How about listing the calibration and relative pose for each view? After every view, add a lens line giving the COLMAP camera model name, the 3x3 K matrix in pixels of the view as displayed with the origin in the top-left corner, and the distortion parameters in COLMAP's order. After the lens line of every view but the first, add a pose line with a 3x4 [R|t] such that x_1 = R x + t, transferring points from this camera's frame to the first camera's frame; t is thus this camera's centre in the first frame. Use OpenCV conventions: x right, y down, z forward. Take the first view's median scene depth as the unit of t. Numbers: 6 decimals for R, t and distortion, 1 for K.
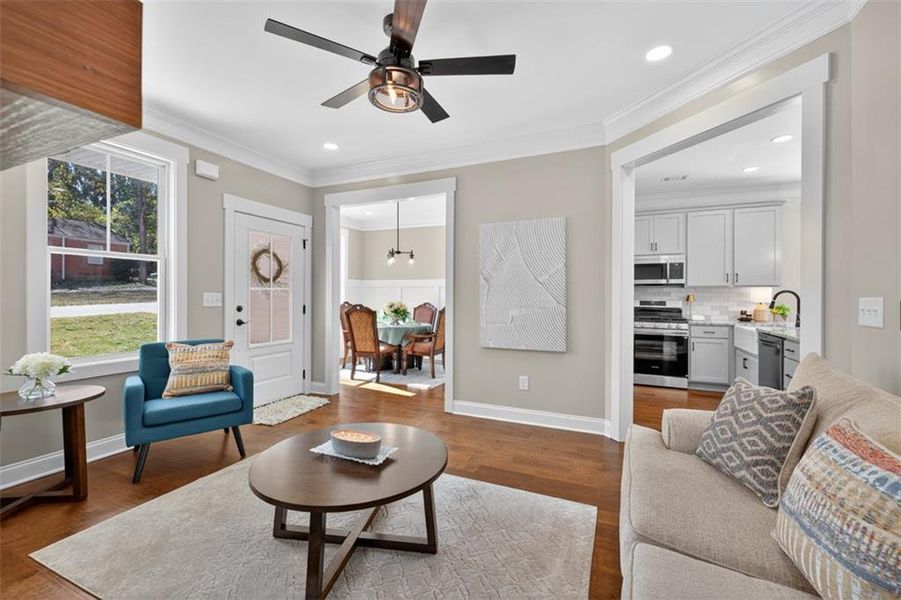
lens RADIAL K [[374.2, 0, 455.3], [0, 374.2, 296.8], [0, 0, 1]] dist [0.000893, 0.000500]
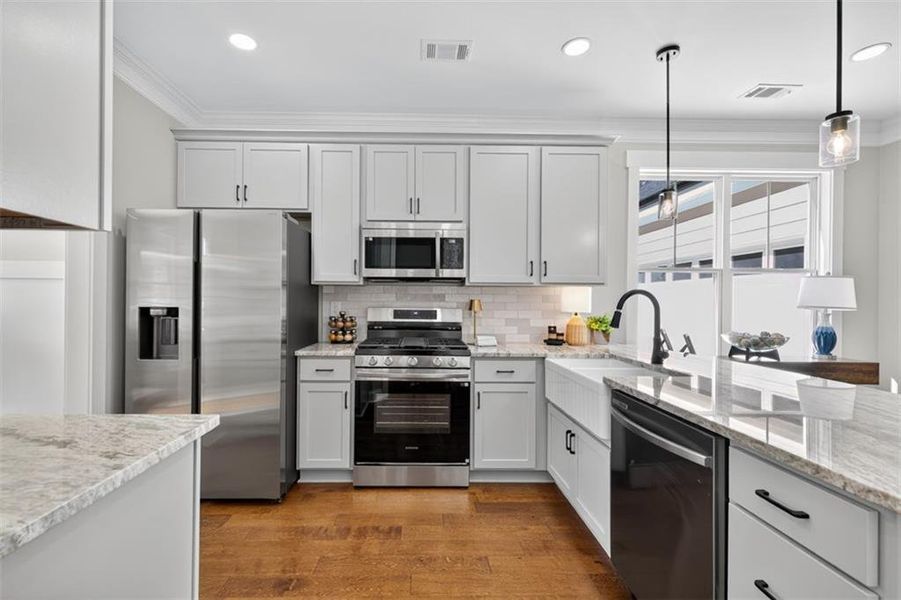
lens RADIAL K [[374.2, 0, 433.9], [0, 374.2, 302.6], [0, 0, 1]] dist [0.000893, 0.000500]
pose [[0.905485, 0.003125, 0.424367, 0.351866], [-0.002868, 0.999995, -0.001246, 0.001140], [-0.424368, -0.000088, 0.905490, 0.545728]]
